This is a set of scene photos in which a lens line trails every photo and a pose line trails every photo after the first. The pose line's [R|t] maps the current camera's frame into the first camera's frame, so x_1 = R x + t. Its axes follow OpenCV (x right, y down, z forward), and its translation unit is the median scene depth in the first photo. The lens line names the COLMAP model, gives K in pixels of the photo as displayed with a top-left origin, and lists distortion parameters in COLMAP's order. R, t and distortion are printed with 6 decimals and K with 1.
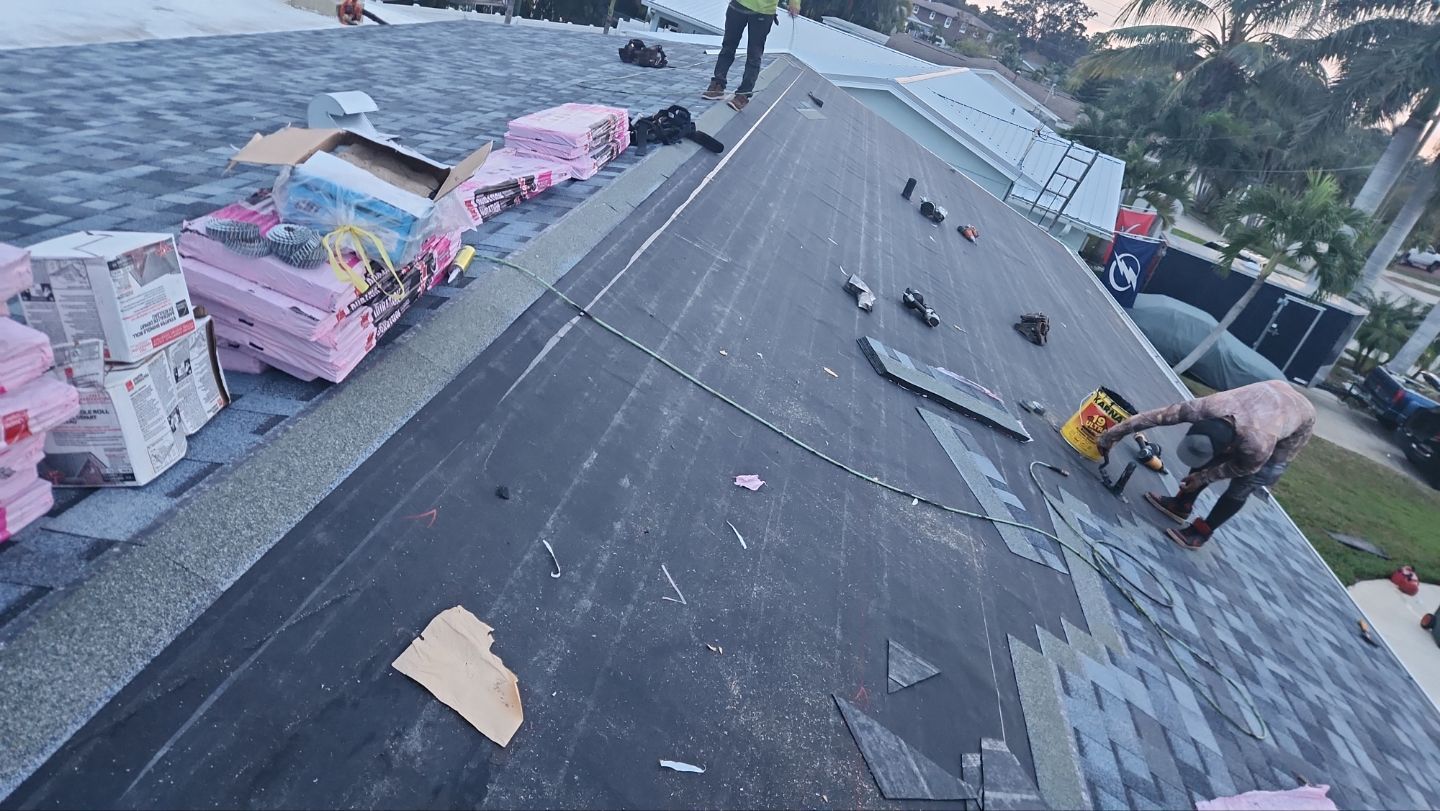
lens RADIAL K [[972.0, 0, 700.4], [0, 972.0, 420.6], [0, 0, 1]] dist [0.082806, -0.067717]
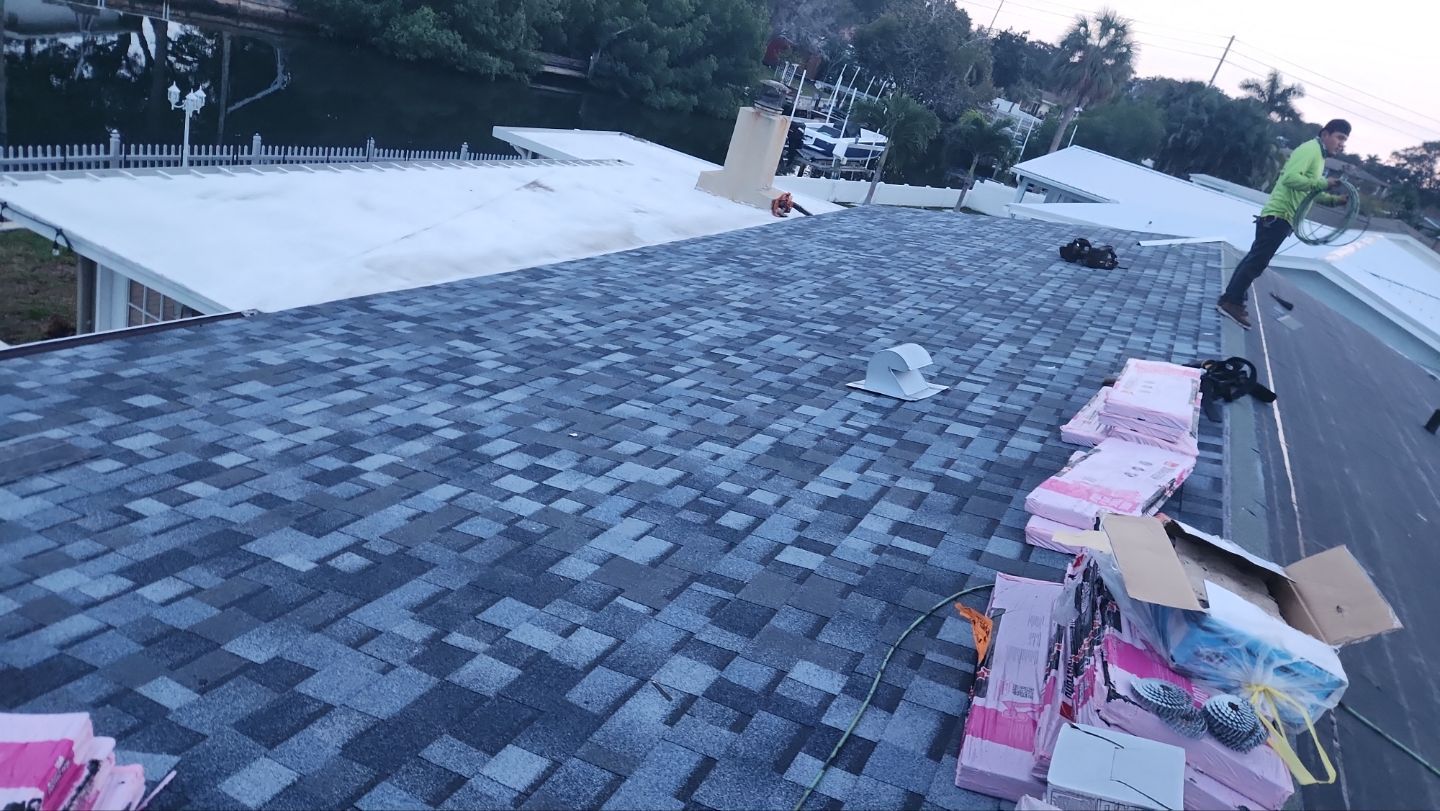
lens RADIAL K [[972.0, 0, 710.5], [0, 972.0, 415.5], [0, 0, 1]] dist [0.082806, -0.067717]
pose [[0.953719, 0.075575, -0.291048, -0.086418], [-0.115530, 0.985706, -0.122621, -0.039841], [0.277620, 0.150570, 0.948818, 0.002470]]
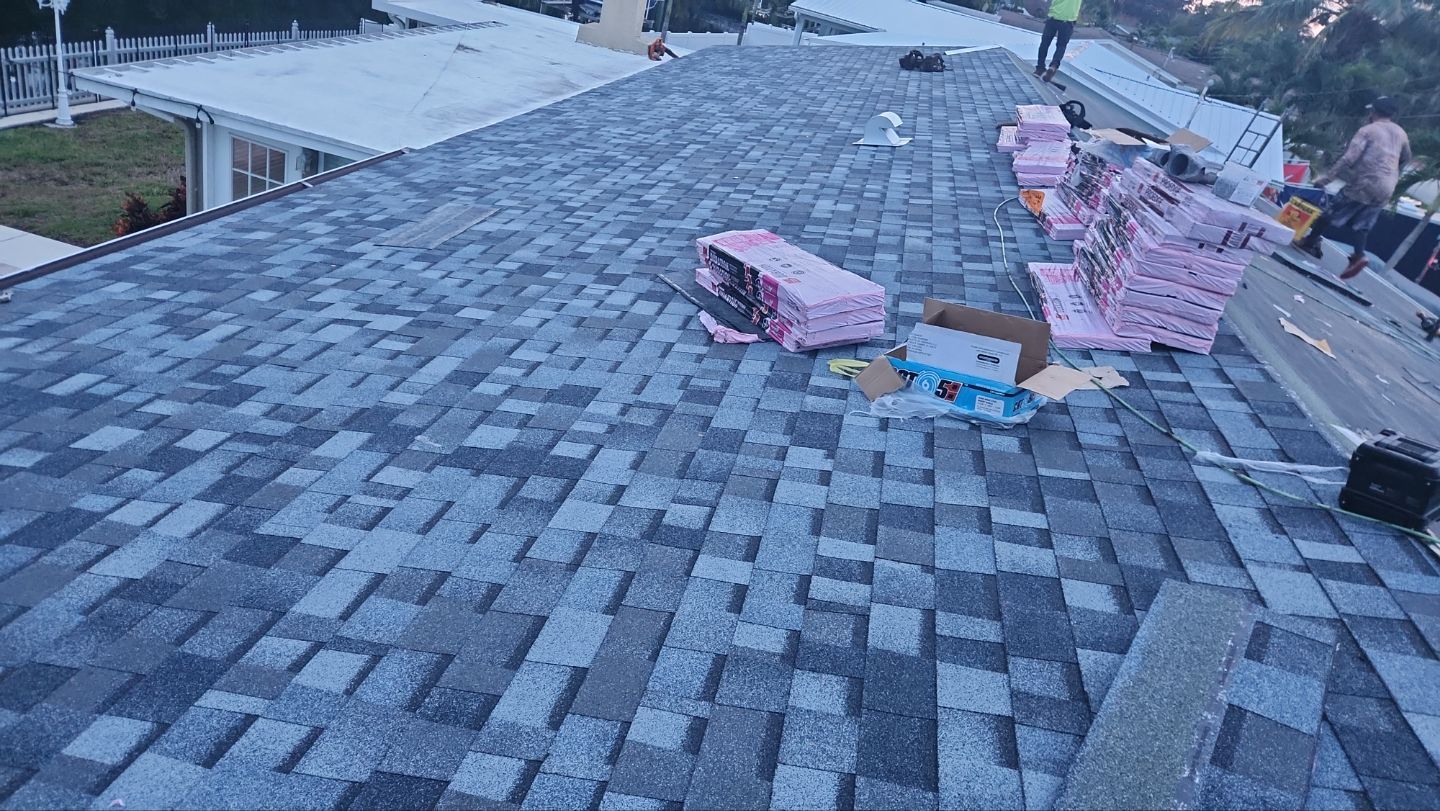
lens RADIAL K [[972.0, 0, 700.5], [0, 972.0, 415.5], [0, 0, 1]] dist [0.082806, -0.067717]
pose [[0.994957, -0.052839, -0.085255, -0.185069], [0.052886, 0.998599, -0.001714, 0.045094], [0.085226, -0.002804, 0.996358, -0.196003]]
